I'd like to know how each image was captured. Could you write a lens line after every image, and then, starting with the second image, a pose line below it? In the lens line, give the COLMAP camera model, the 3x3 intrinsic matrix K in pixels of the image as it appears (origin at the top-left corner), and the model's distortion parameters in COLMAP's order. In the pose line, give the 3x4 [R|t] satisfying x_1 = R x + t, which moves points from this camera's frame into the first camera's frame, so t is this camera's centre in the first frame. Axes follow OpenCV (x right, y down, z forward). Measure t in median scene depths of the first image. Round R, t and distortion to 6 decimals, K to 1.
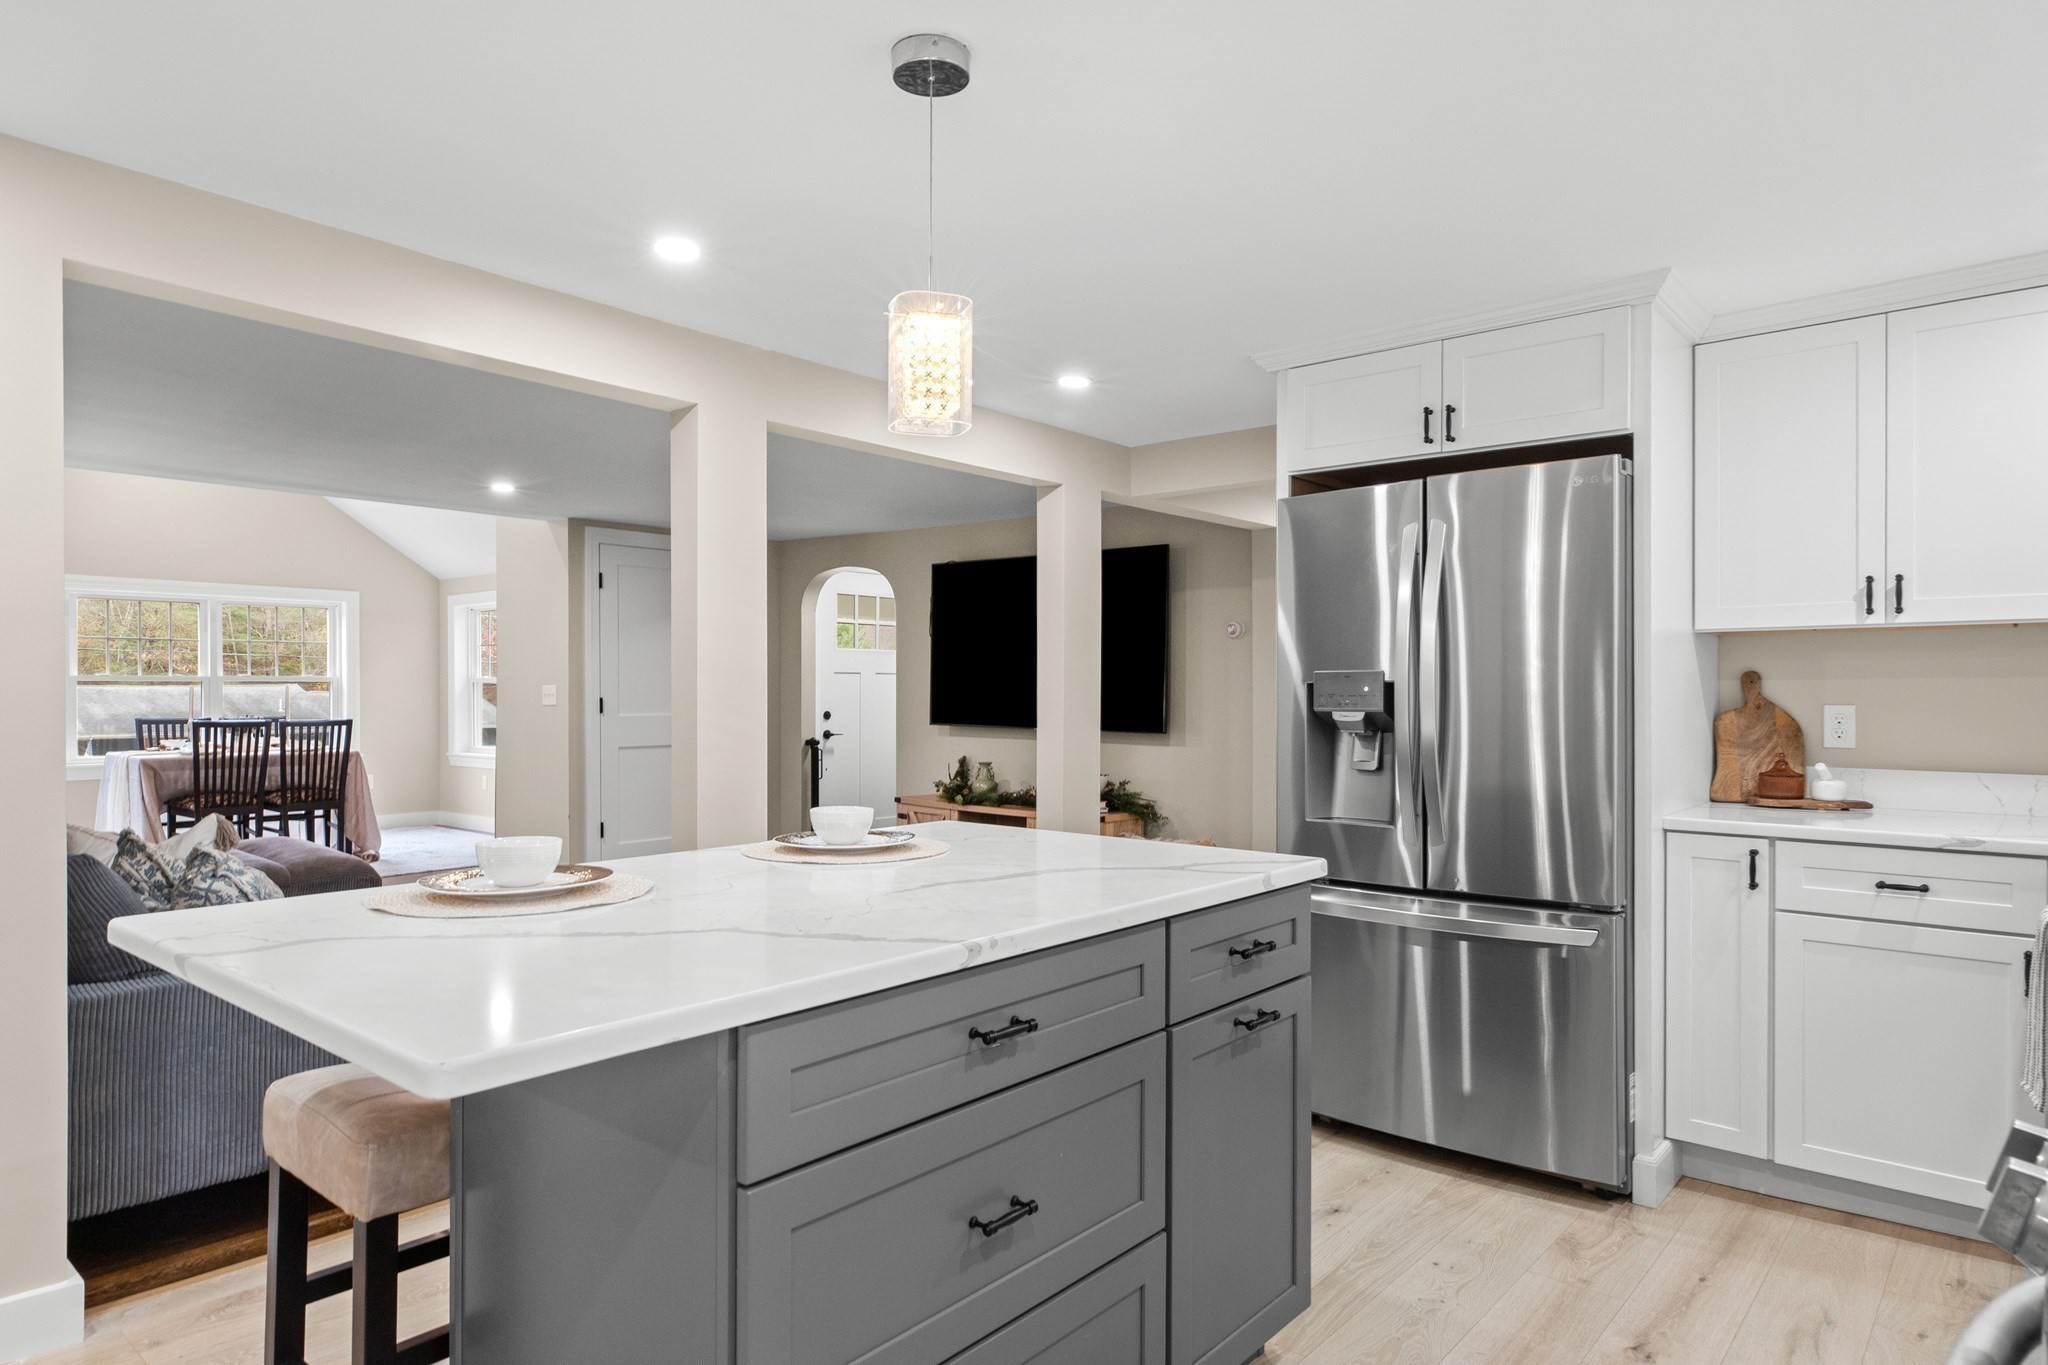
lens RADIAL K [[1213.9, 0, 1036.8], [0, 1213.9, 695.8], [0, 0, 1]] dist [0.009183, -0.000114]
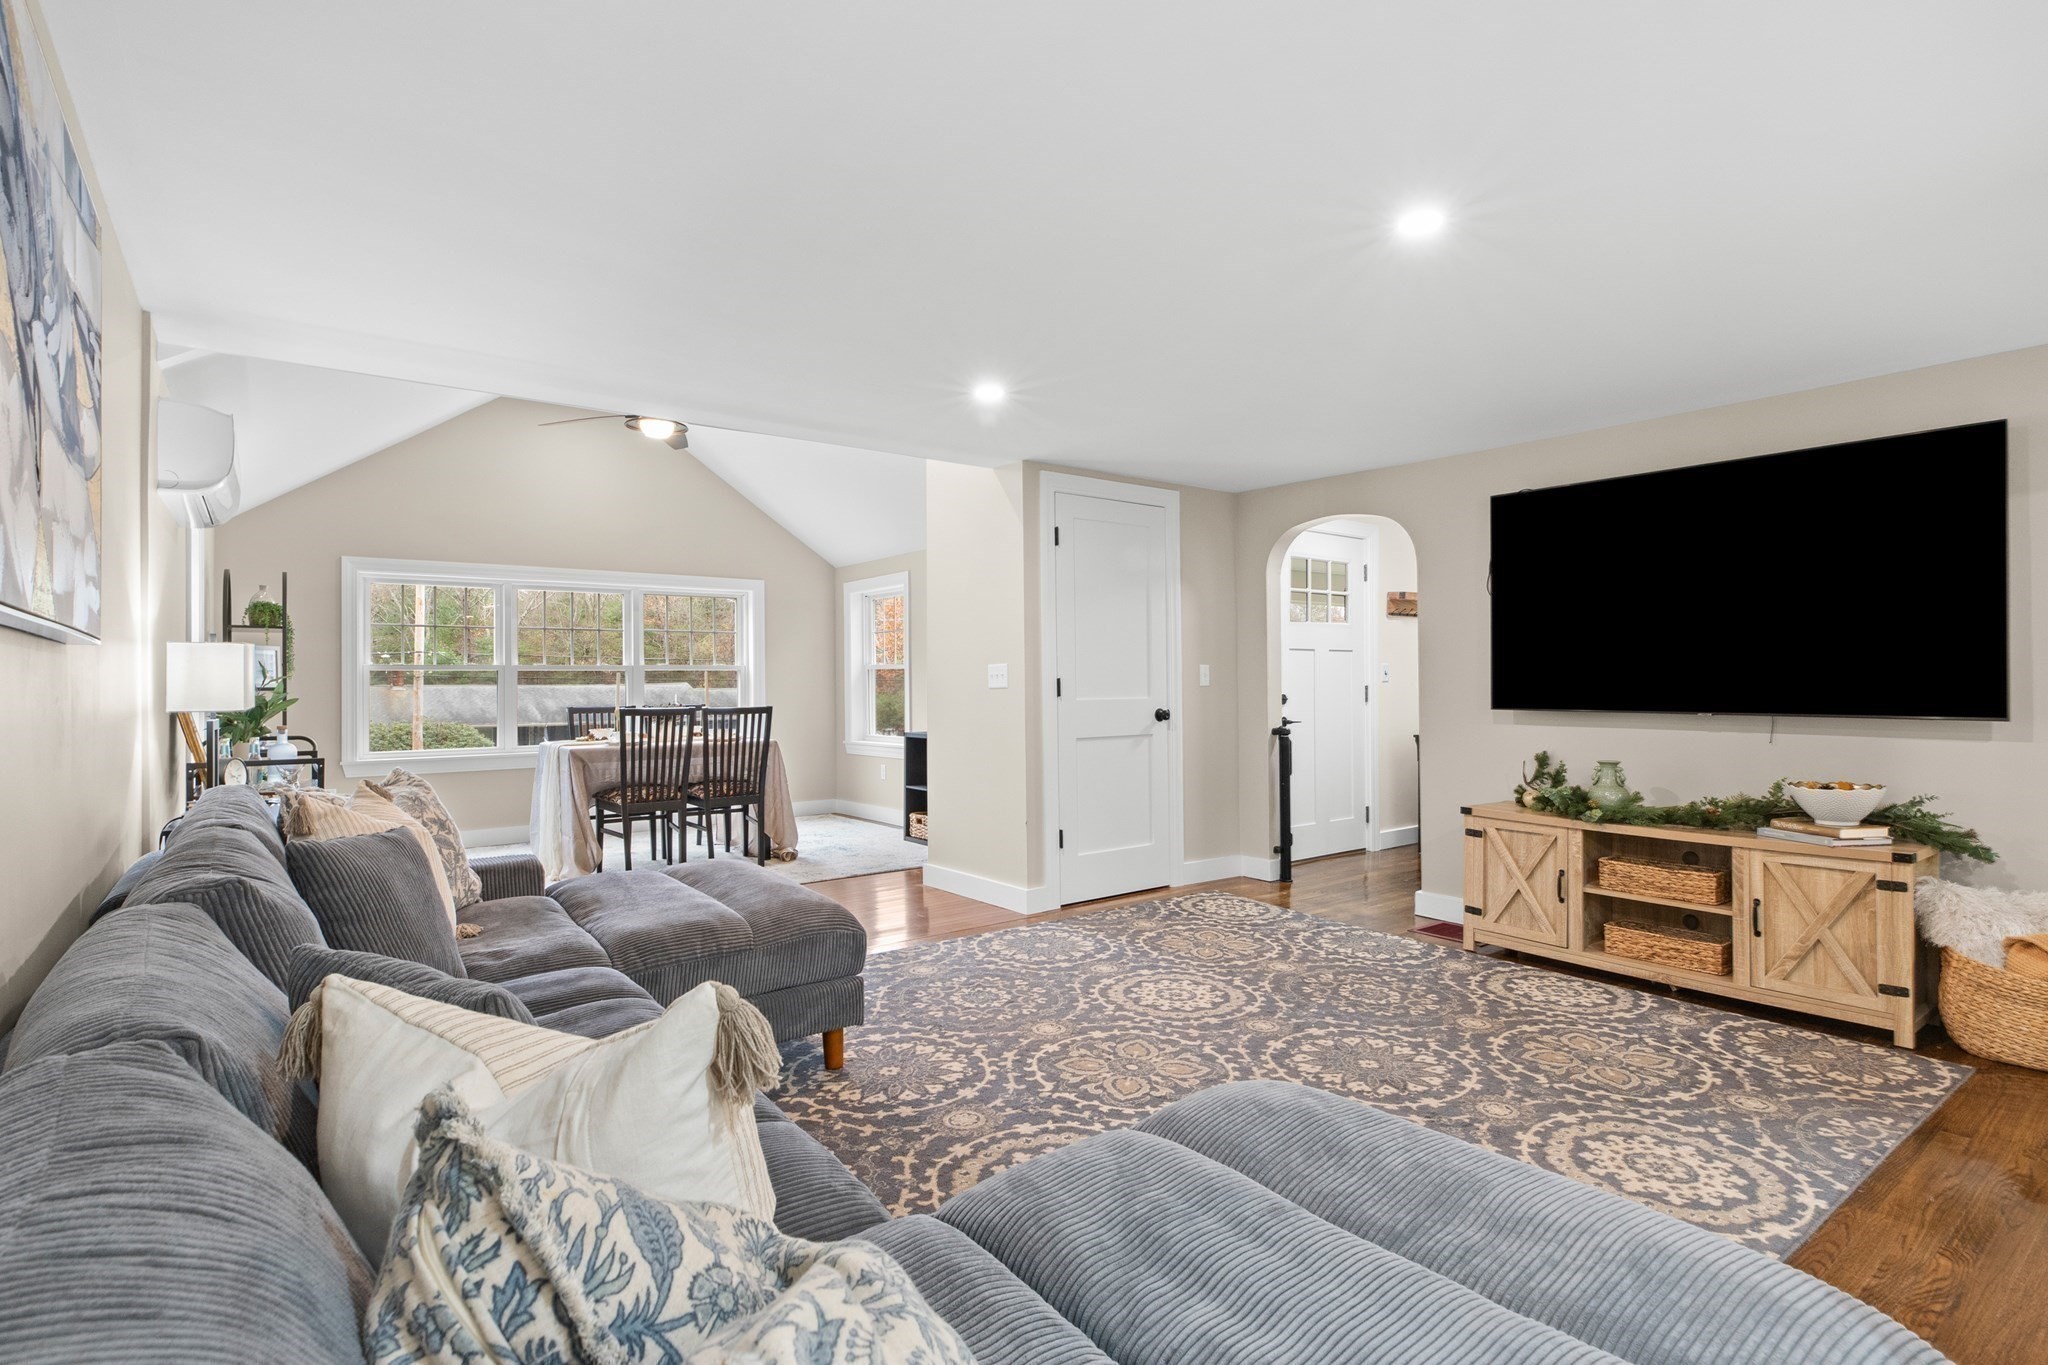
lens RADIAL K [[998.7, 0, 1036.3], [0, 998.7, 675.2], [0, 0, 1]] dist [-0.013965, -0.000071]
pose [[0.978792, -0.010360, -0.204597, -0.274130], [0.007300, 0.999850, -0.015705, 0.011763], [0.204729, 0.013879, 0.978720, 0.390303]]
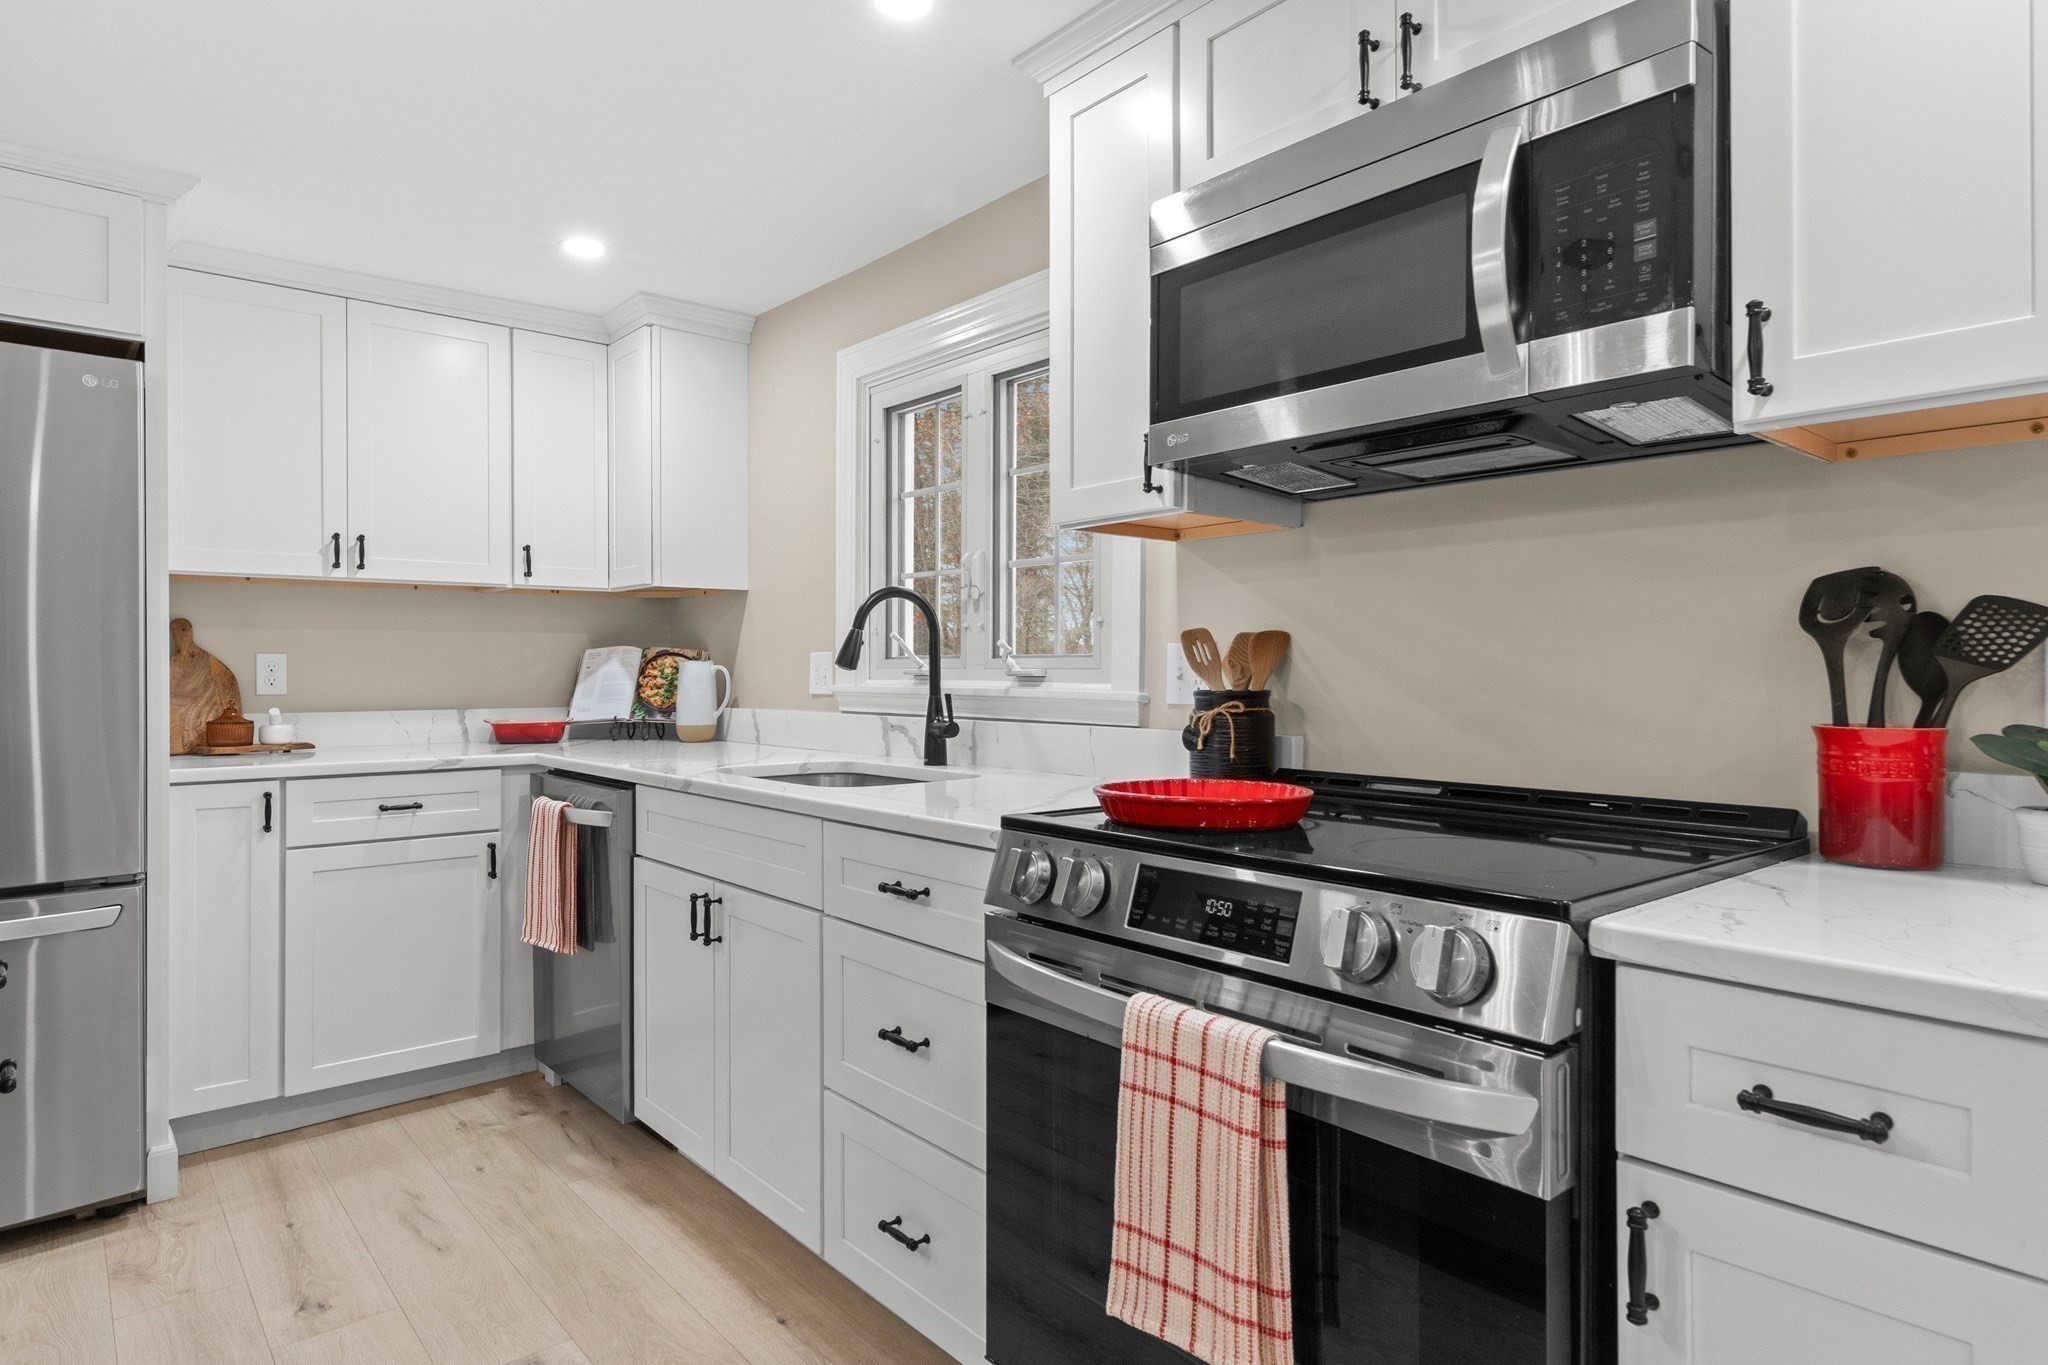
lens RADIAL K [[1149.0, 0, 1038.7], [0, 1149.0, 666.5], [0, 0, 1]] dist [0.006117, -0.000736]
pose [[0.151482, 0.003691, 0.988453, -0.115540], [0.008679, 0.999950, -0.005064, 0.015292], [-0.988422, 0.009346, 0.151442, 0.104847]]
